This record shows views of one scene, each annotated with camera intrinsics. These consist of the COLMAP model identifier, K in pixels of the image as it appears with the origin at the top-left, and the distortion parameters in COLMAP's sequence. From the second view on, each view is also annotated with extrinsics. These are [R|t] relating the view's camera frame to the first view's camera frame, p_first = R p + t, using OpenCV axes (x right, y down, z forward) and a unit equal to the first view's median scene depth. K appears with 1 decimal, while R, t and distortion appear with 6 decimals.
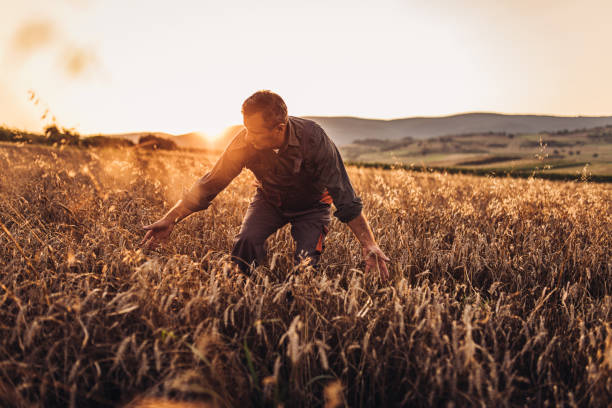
lens RADIAL K [[584.6, 0, 309.6], [0, 584.6, 203.9], [0, 0, 1]] dist [-0.033740, 0.000000]
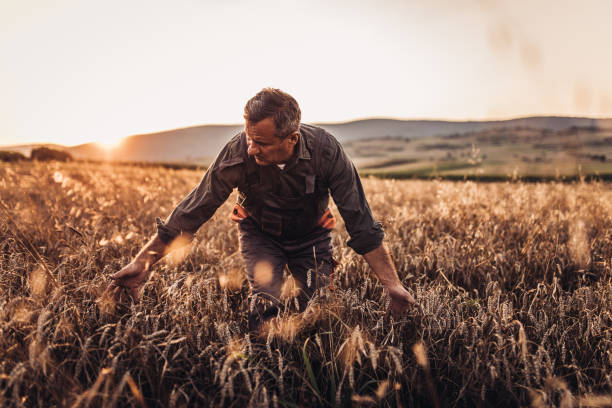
lens RADIAL K [[584.6, 0, 312.3], [0, 584.6, 186.9], [0, 0, 1]] dist [-0.033740, 0.000000]
pose [[0.984422, -0.032468, 0.172796, -0.343829], [0.039490, 0.998521, -0.037360, -0.057043], [-0.171328, 0.043602, 0.984249, 0.416085]]
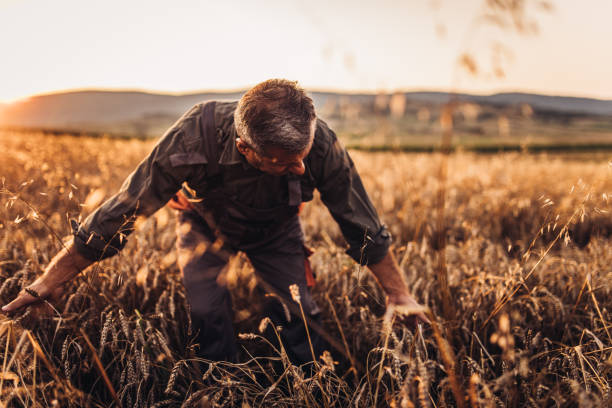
lens RADIAL K [[584.6, 0, 311.8], [0, 584.6, 209.1], [0, 0, 1]] dist [-0.033740, 0.000000]
pose [[0.936565, -0.054635, 0.346211, -0.353524], [0.036237, 0.997576, 0.059397, -0.050956], [-0.348617, -0.043084, 0.936275, 0.355216]]
